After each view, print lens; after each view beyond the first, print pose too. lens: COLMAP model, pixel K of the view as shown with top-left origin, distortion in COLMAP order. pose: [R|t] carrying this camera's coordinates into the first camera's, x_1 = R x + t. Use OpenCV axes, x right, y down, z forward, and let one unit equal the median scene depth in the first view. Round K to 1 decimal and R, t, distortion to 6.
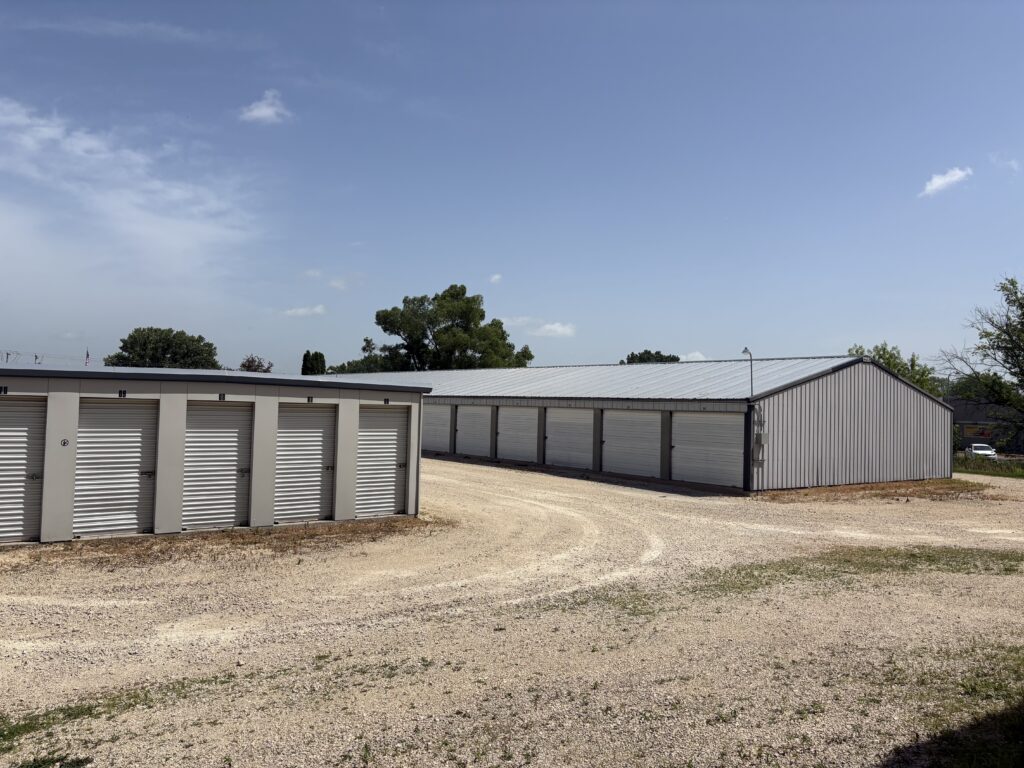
lens RADIAL K [[783.9, 0, 517.8], [0, 783.9, 407.0], [0, 0, 1]] dist [0.012502, 0.007321]
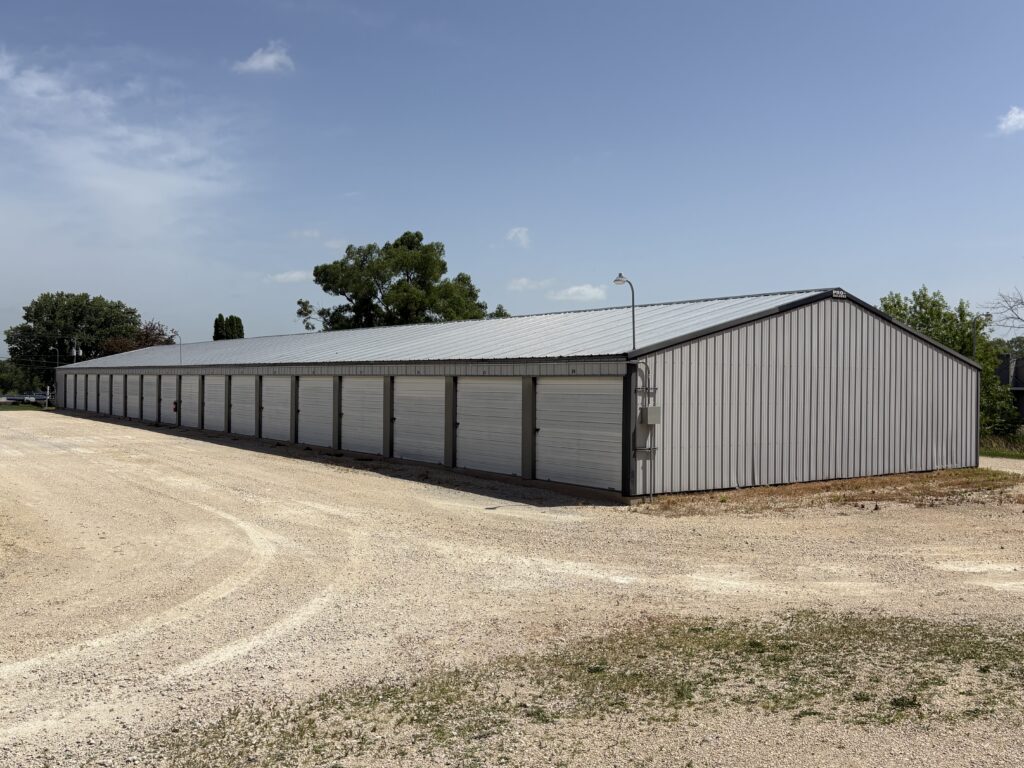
lens RADIAL K [[905.3, 0, 541.6], [0, 905.3, 383.2], [0, 0, 1]] dist [0.055427, -0.007634]
pose [[0.999834, -0.017649, -0.004558, 0.187043], [0.017653, 0.999844, 0.000881, 0.009366], [0.004542, -0.000961, 0.999989, 0.208260]]
